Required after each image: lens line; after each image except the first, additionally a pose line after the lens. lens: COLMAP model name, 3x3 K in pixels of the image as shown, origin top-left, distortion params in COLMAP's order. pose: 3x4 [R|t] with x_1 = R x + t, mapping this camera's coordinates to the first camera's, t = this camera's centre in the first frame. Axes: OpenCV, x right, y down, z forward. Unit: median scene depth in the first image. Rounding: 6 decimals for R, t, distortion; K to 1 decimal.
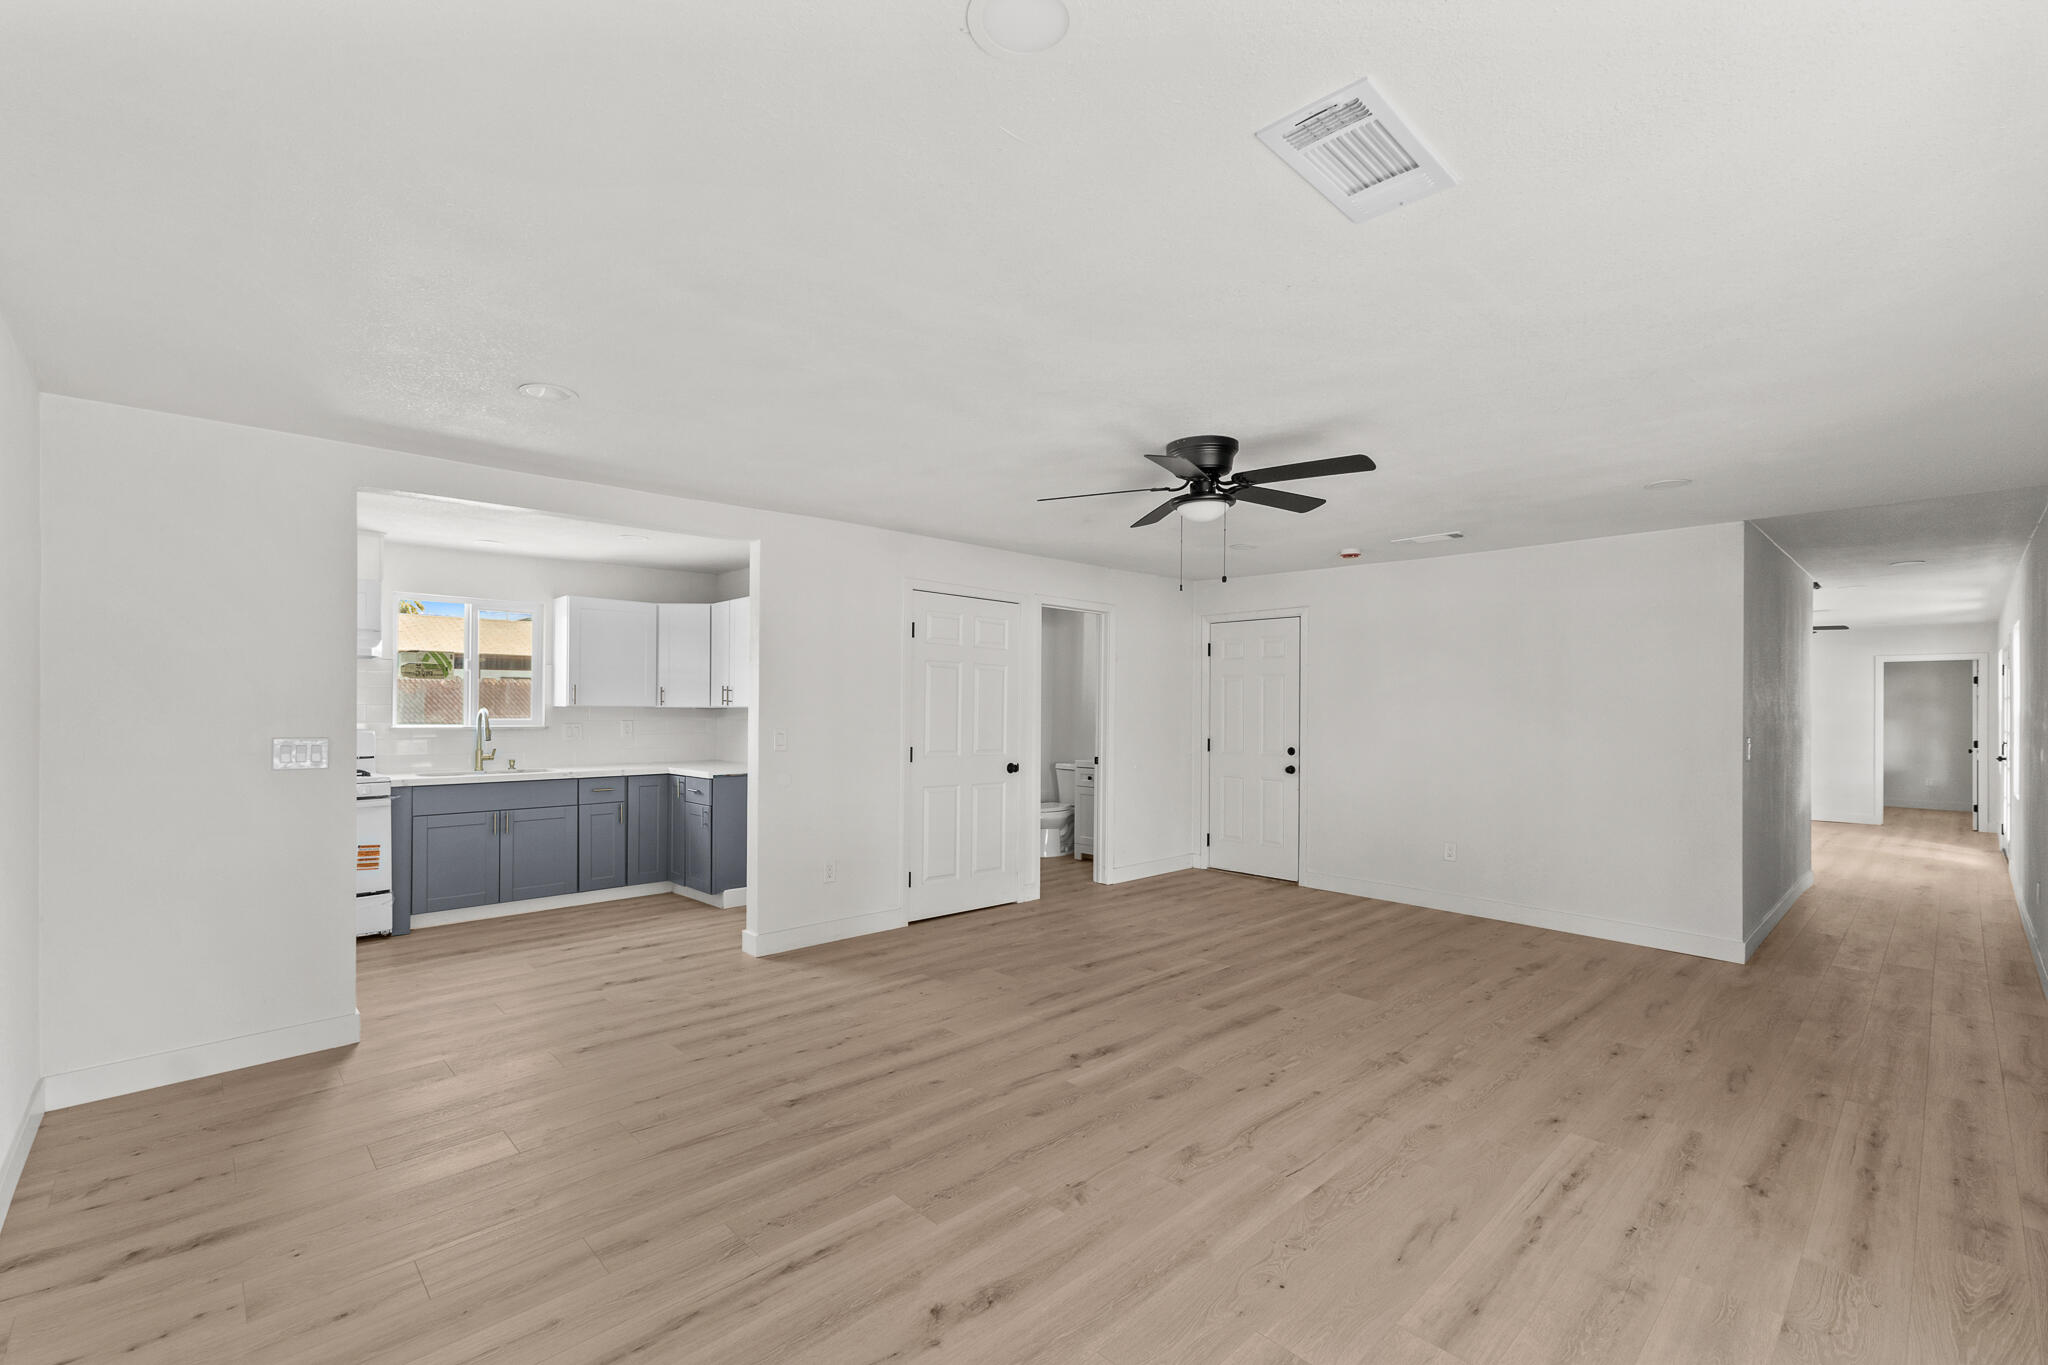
lens RADIAL K [[888.3, 0, 1000.0], [0, 888.3, 704.4], [0, 0, 1]] dist [0.009604, -0.000664]
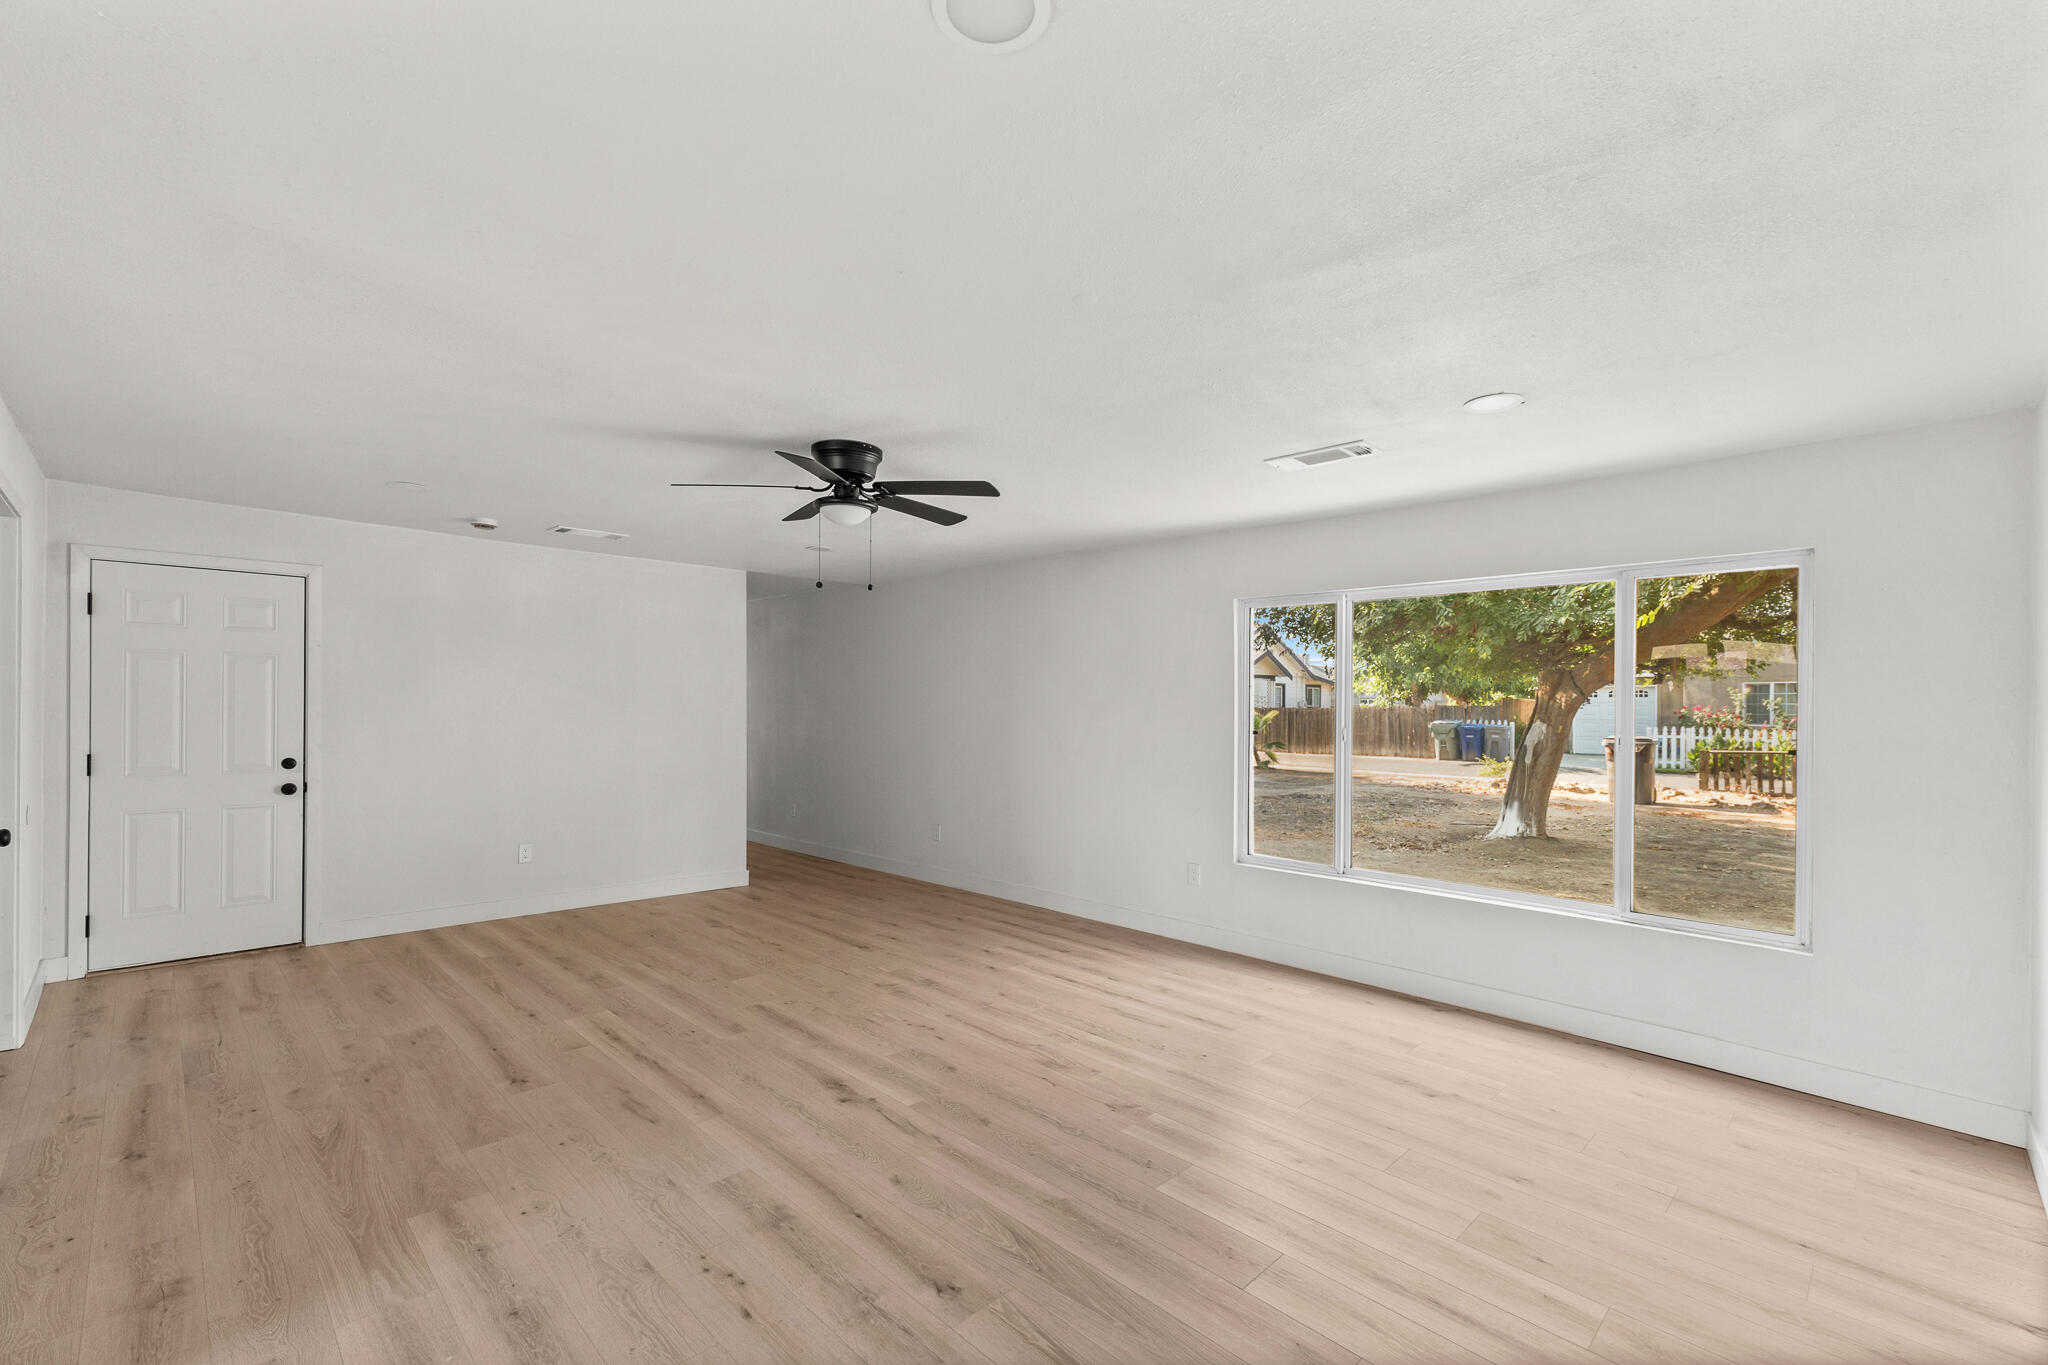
lens RADIAL K [[882.1, 0, 1030.5], [0, 882.1, 663.7], [0, 0, 1]] dist [0.007019, 0.000008]
pose [[-0.040877, 0.041884, 0.998286, -0.648899], [-0.010270, 0.999051, -0.042337, -0.005596], [-0.999111, -0.011983, -0.040408, 0.668656]]
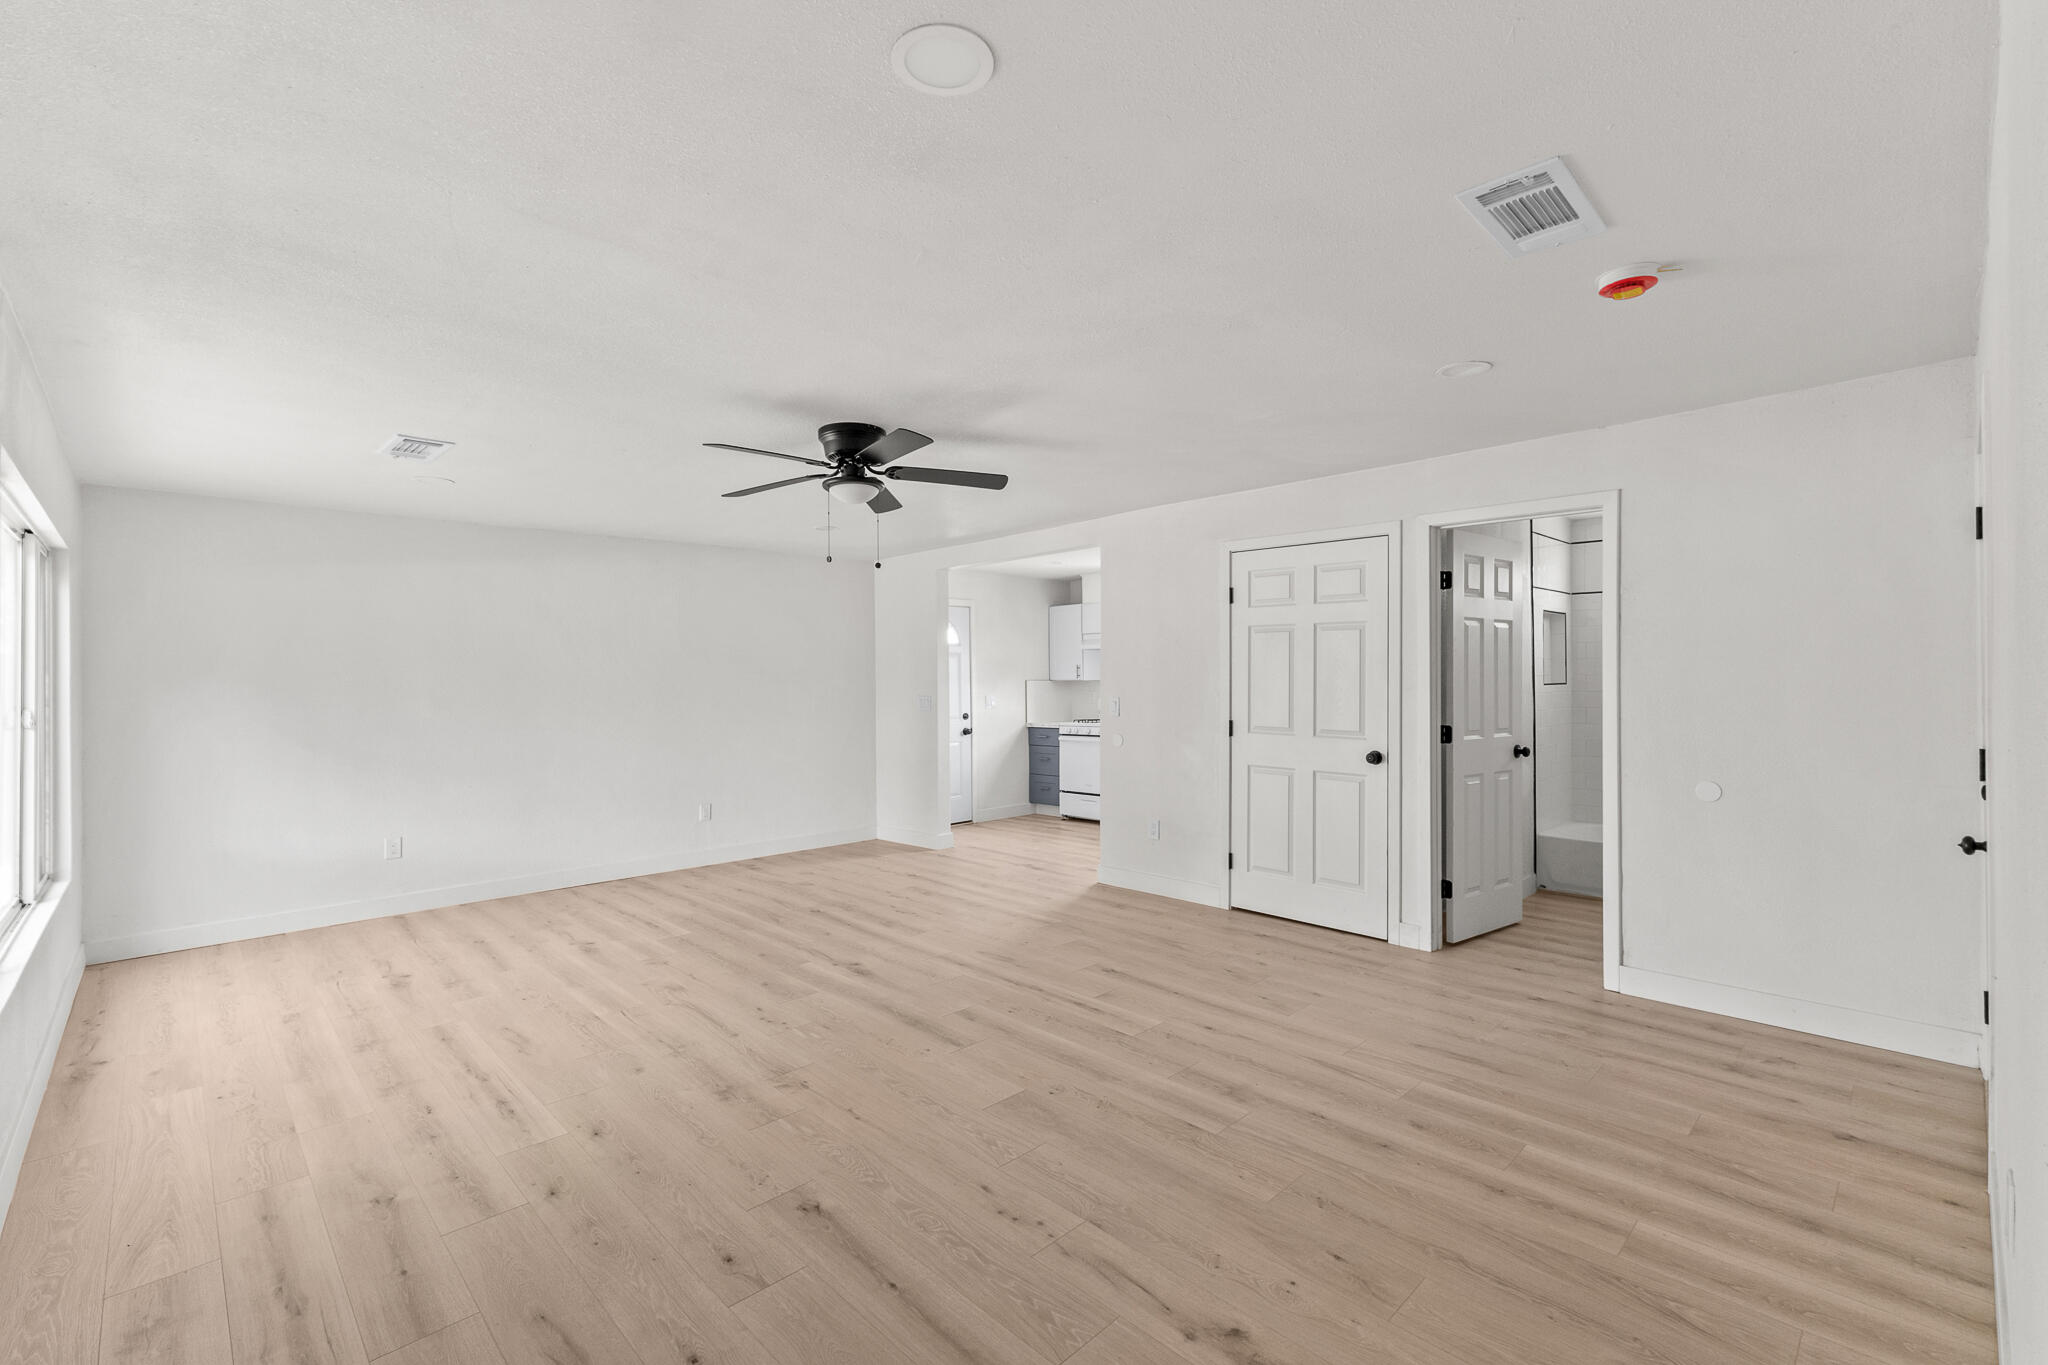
lens RADIAL K [[882.1, 0, 1030.5], [0, 882.1, 663.7], [0, 0, 1]] dist [0.007019, 0.000008]
pose [[0.024377, -0.024089, -0.999413, 1.030784], [0.010184, 0.999664, -0.023847, 0.009986], [0.999651, -0.009597, 0.024614, 0.950909]]
